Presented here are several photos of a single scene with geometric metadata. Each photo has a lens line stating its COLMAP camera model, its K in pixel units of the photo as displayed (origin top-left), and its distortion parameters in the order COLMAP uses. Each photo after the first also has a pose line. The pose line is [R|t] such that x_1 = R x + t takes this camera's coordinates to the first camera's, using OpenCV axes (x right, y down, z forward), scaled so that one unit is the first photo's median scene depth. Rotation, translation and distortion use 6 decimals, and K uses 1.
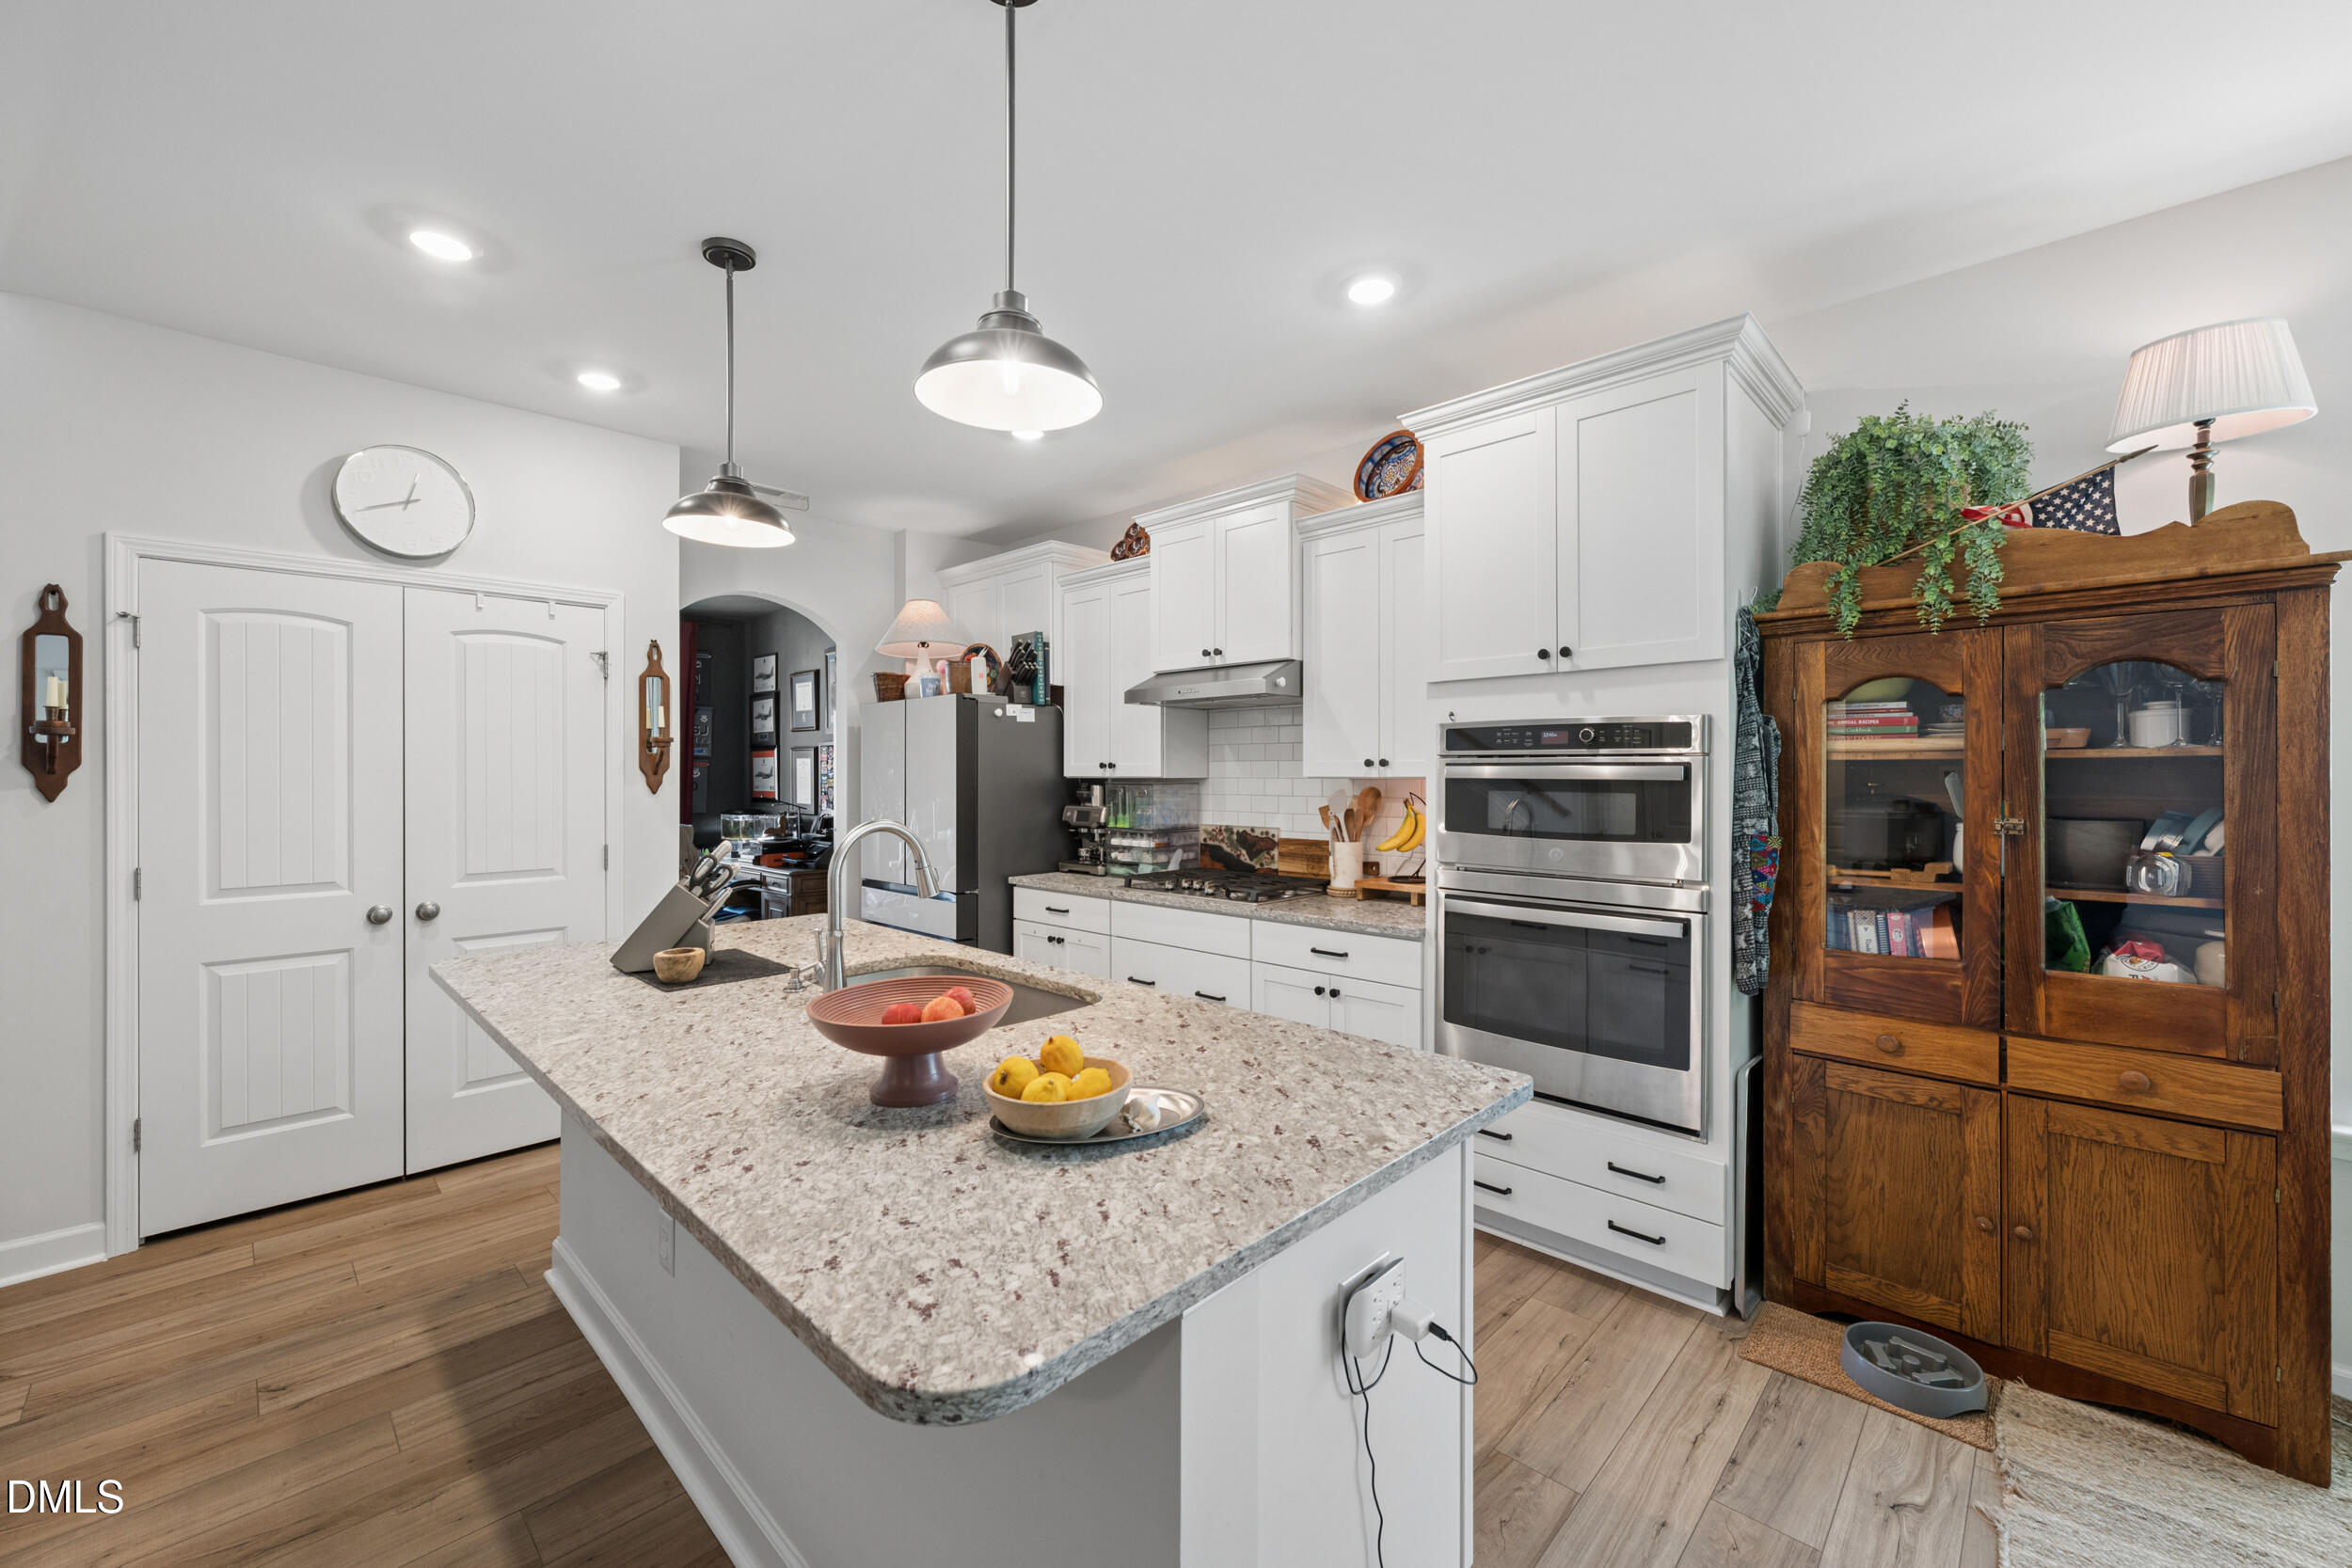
lens RADIAL K [[928.9, 0, 1175.8], [0, 928.9, 774.3], [0, 0, 1]] dist [-0.002558, 0.000099]
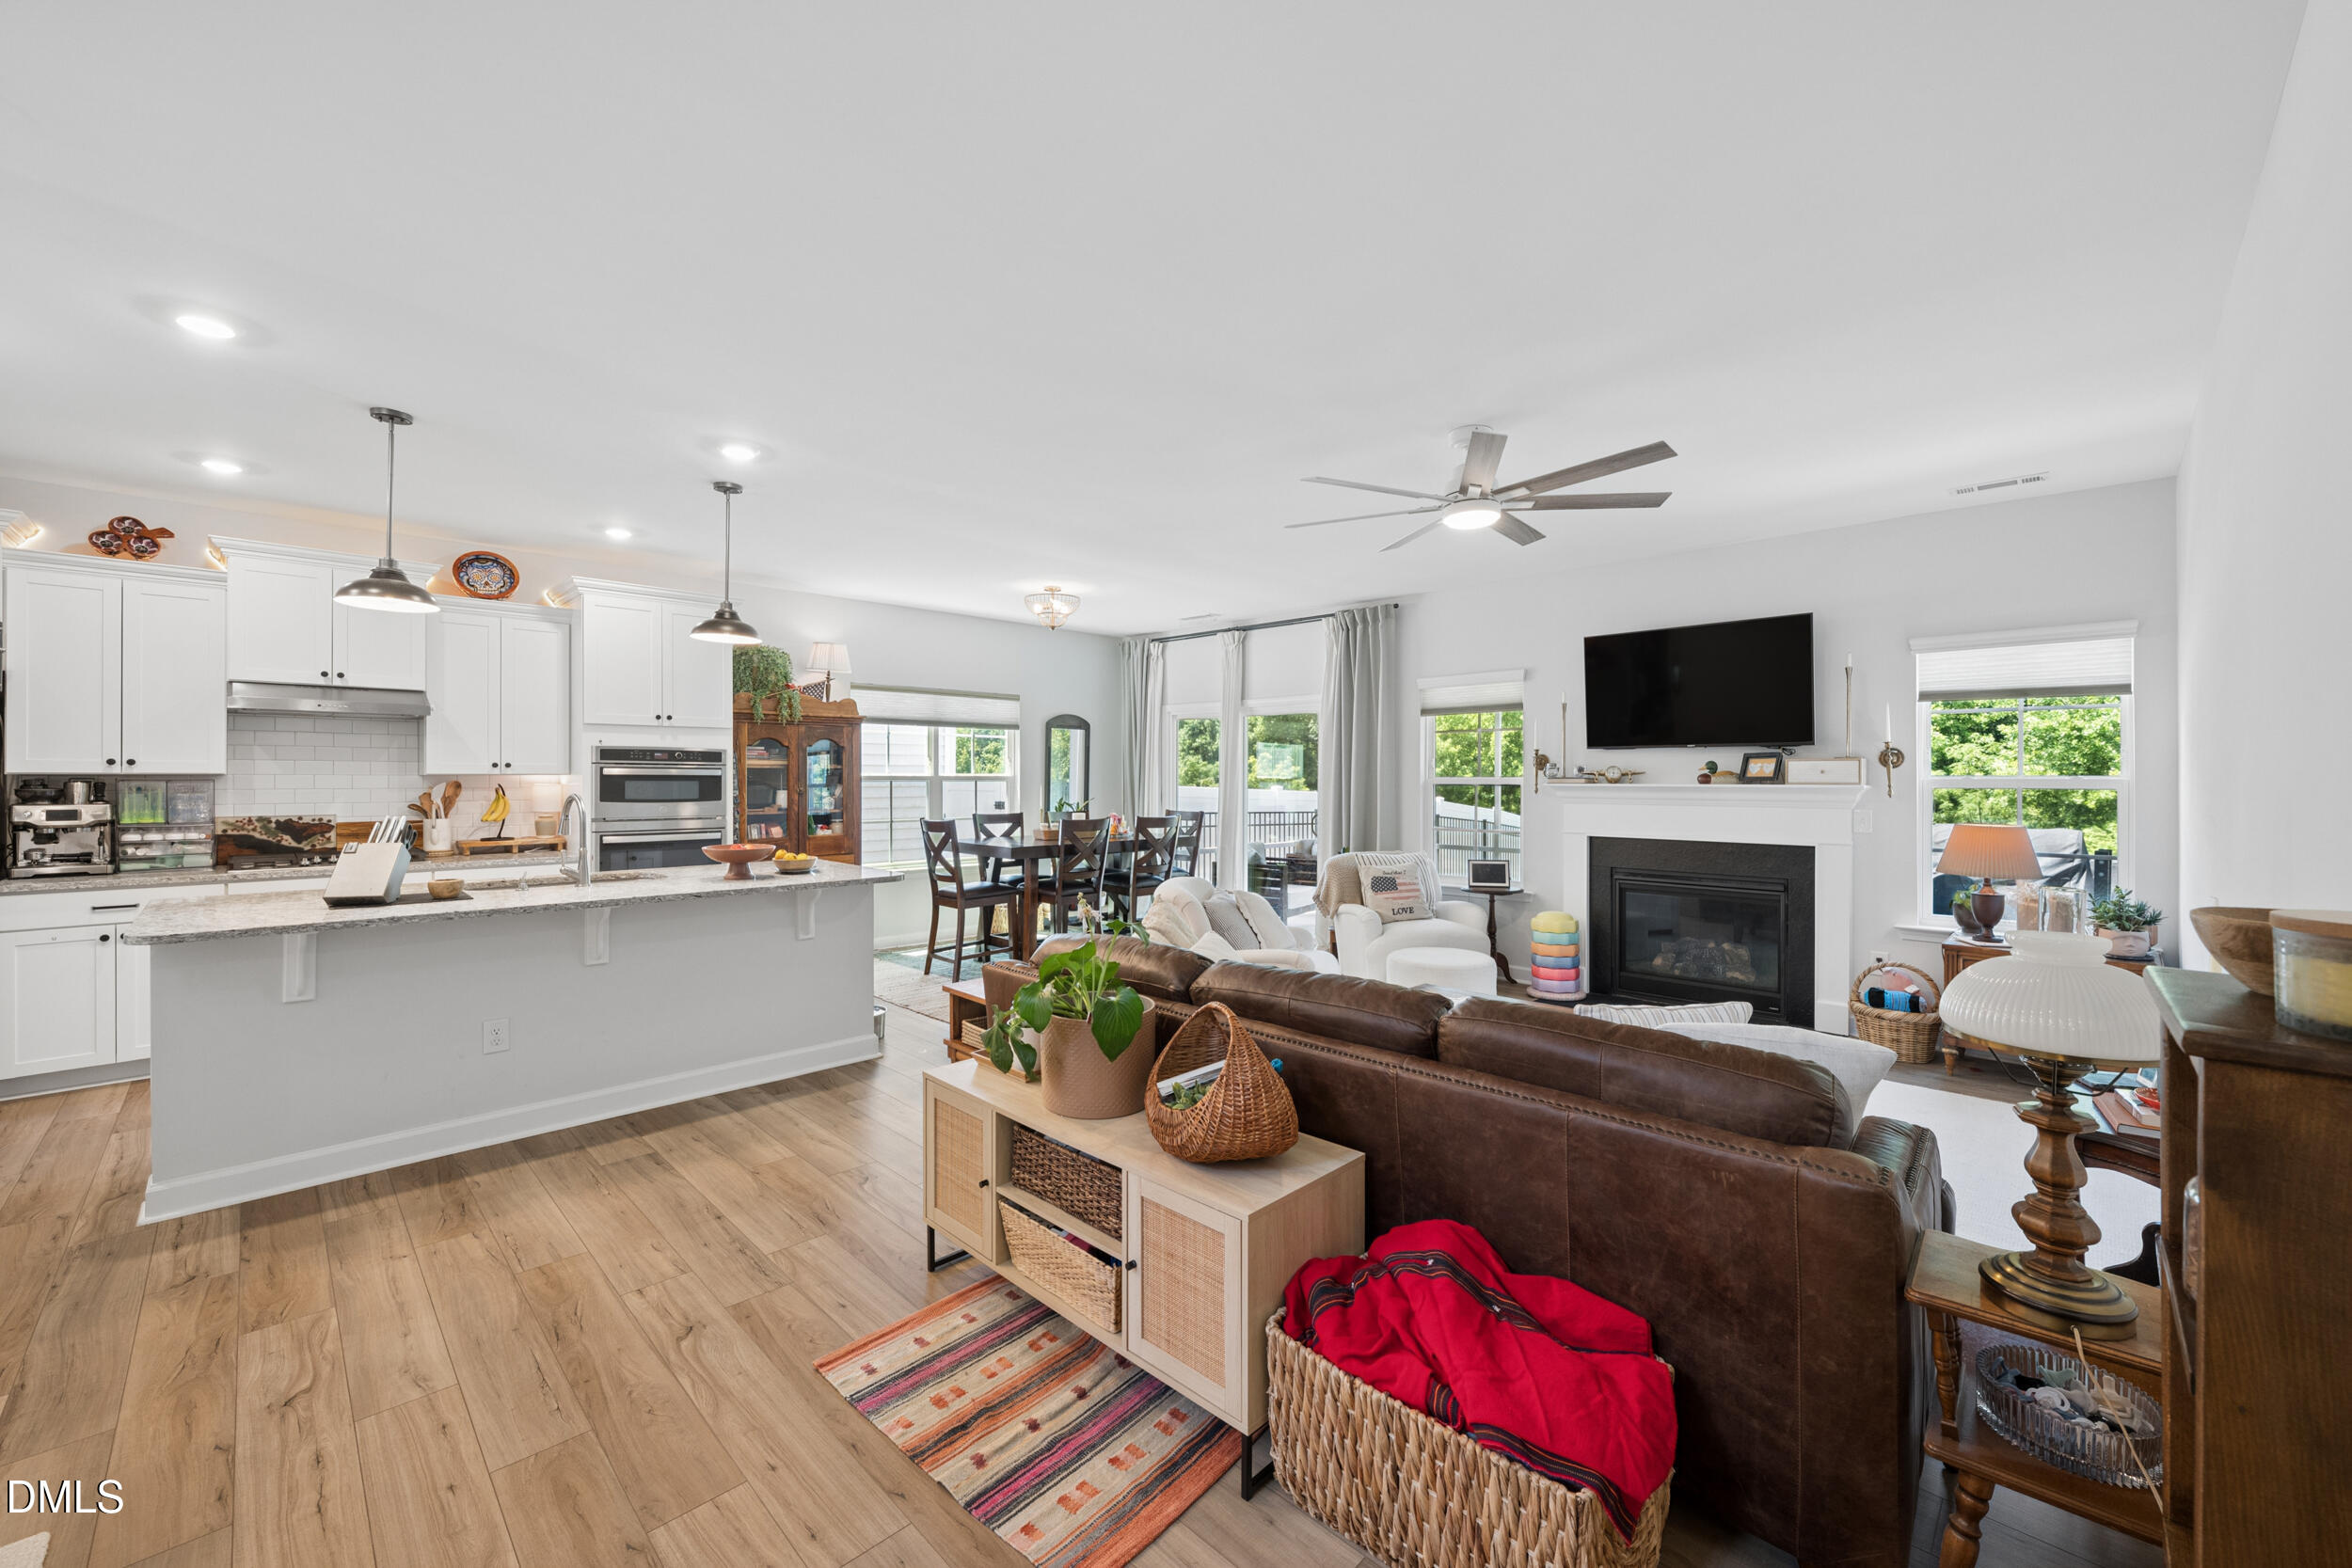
lens RADIAL K [[928.9, 0, 1179.9], [0, 928.9, 779.3], [0, 0, 1]] dist [-0.002558, 0.000099]
pose [[0.015530, -0.002372, 0.999877, -1.489431], [-0.001770, 0.999996, 0.002400, 0.006627], [-0.999878, -0.001807, 0.015526, -0.210226]]
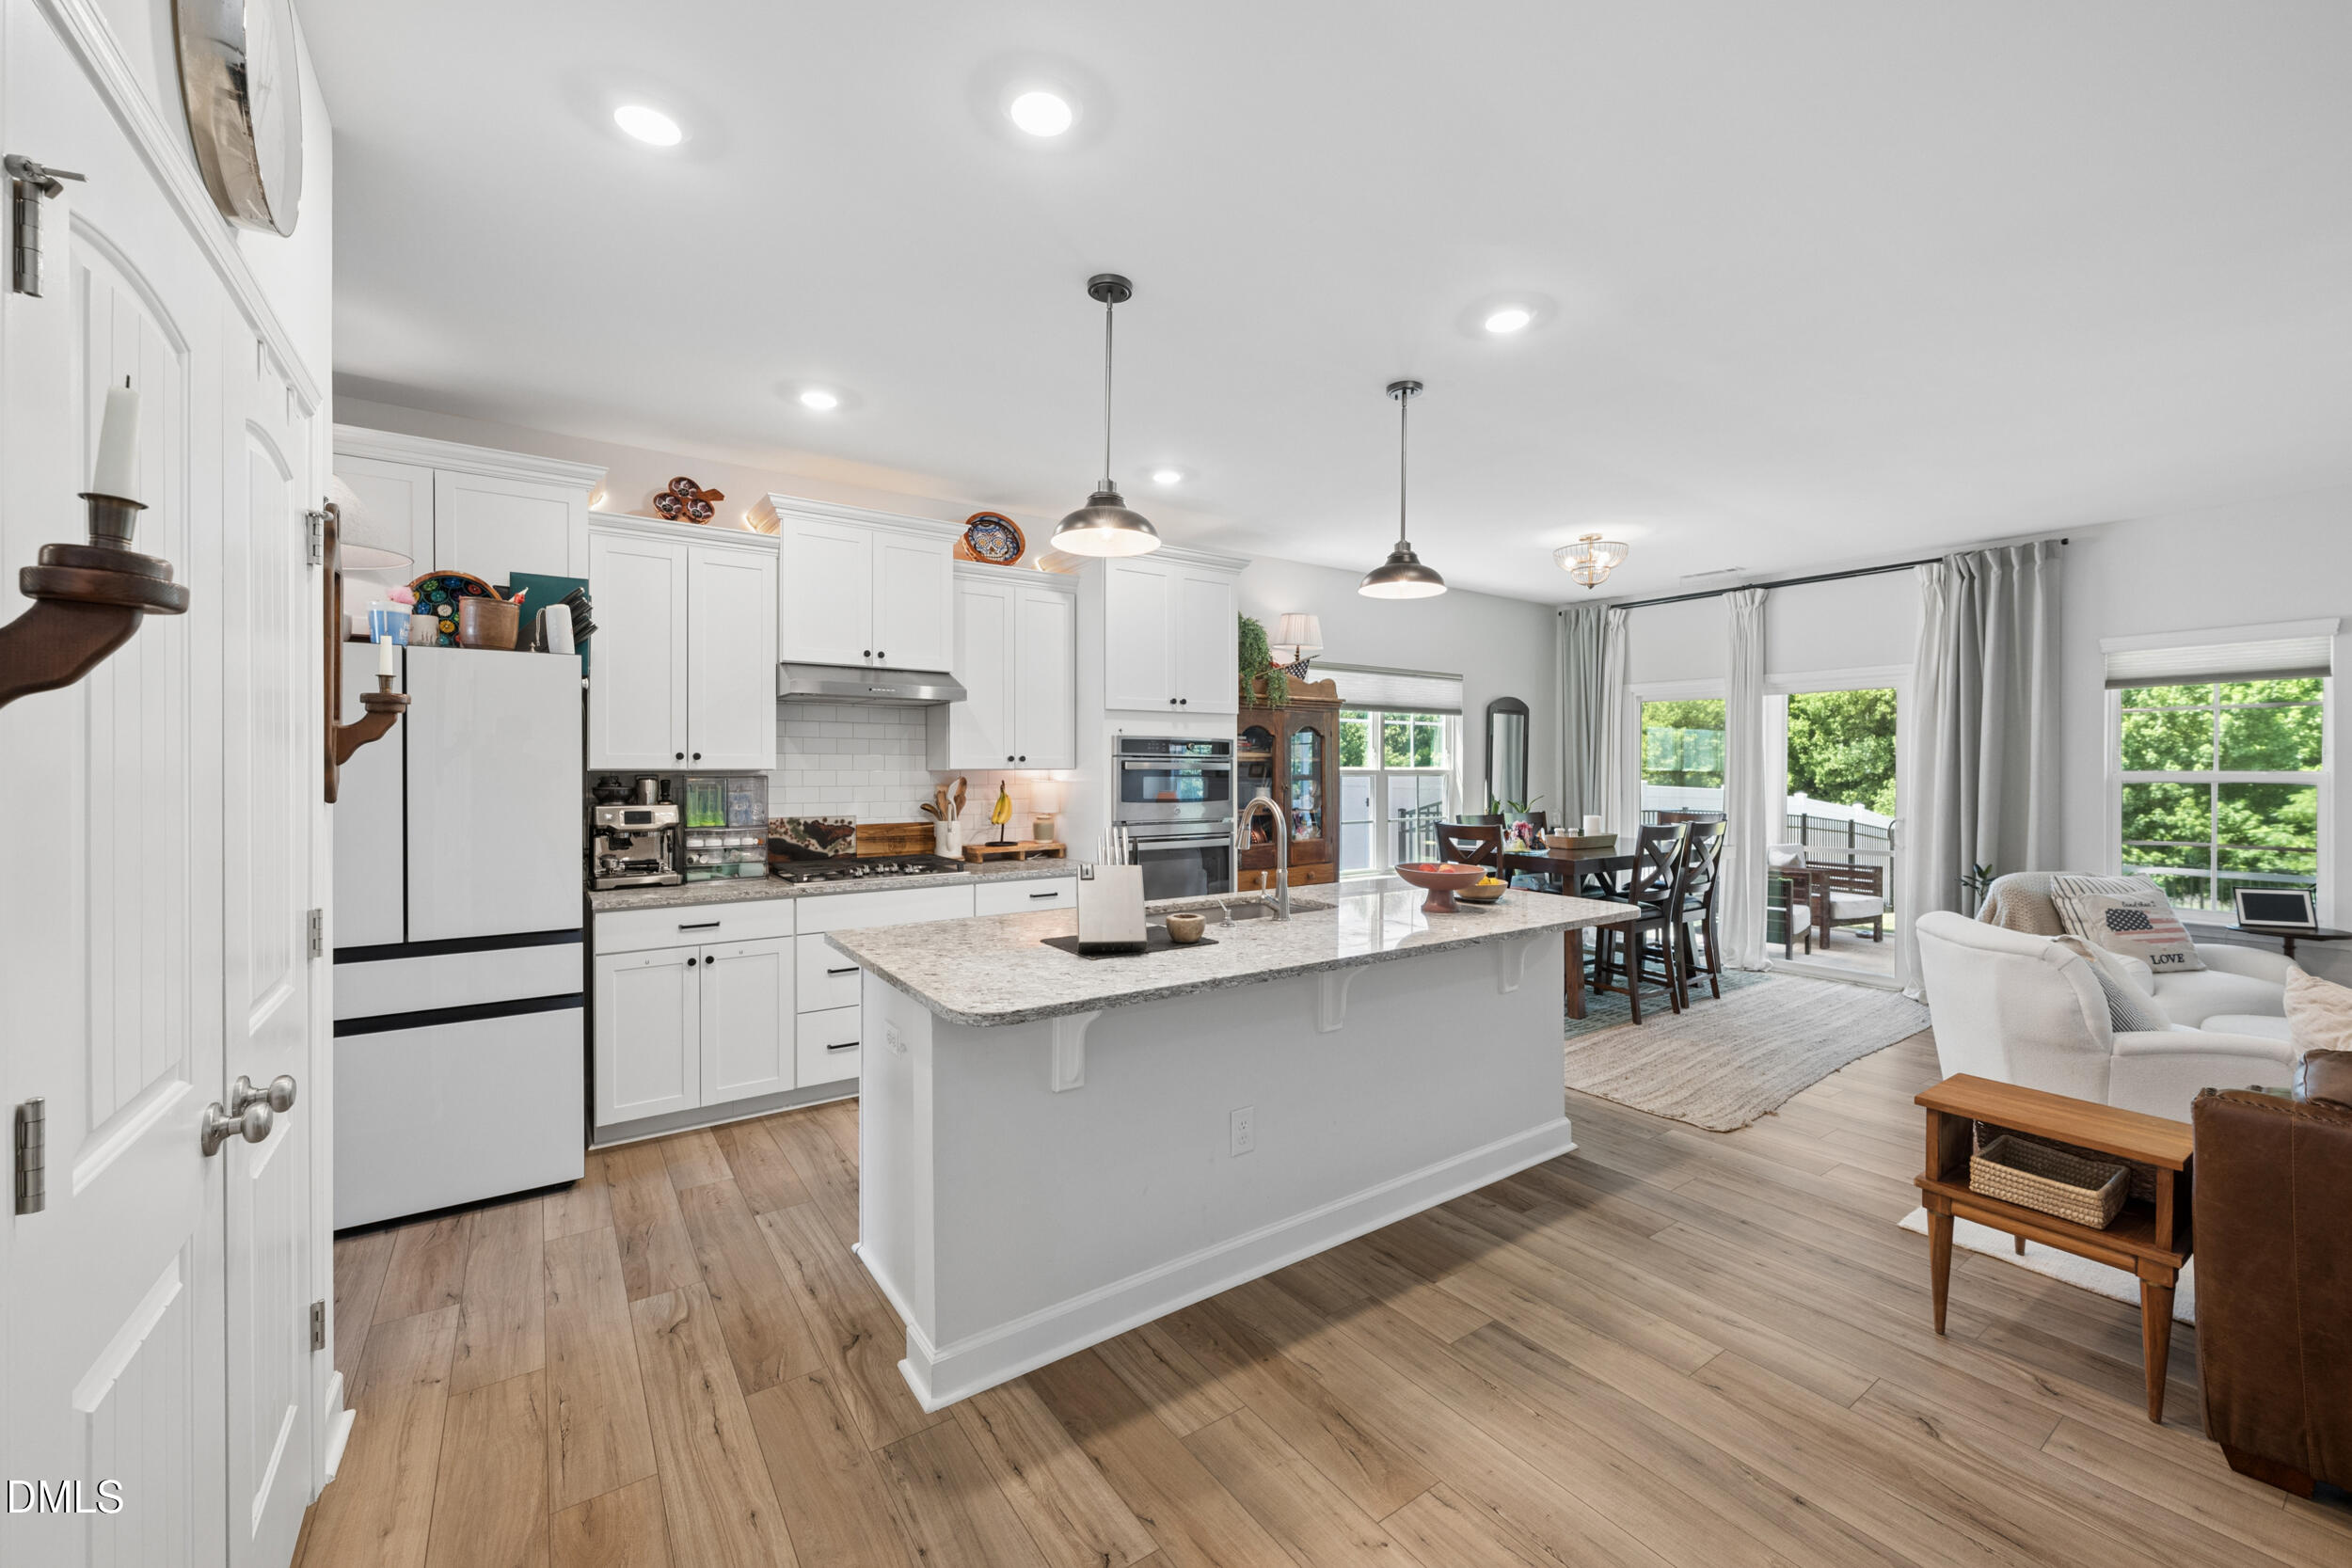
lens RADIAL K [[928.9, 0, 1176.0], [0, 928.9, 774.2], [0, 0, 1]] dist [-0.002558, 0.000099]
pose [[0.194277, -0.005422, 0.980932, -1.186736], [-0.001049, 0.999983, 0.005735, 0.002633], [-0.980946, -0.002143, 0.194268, 0.549338]]
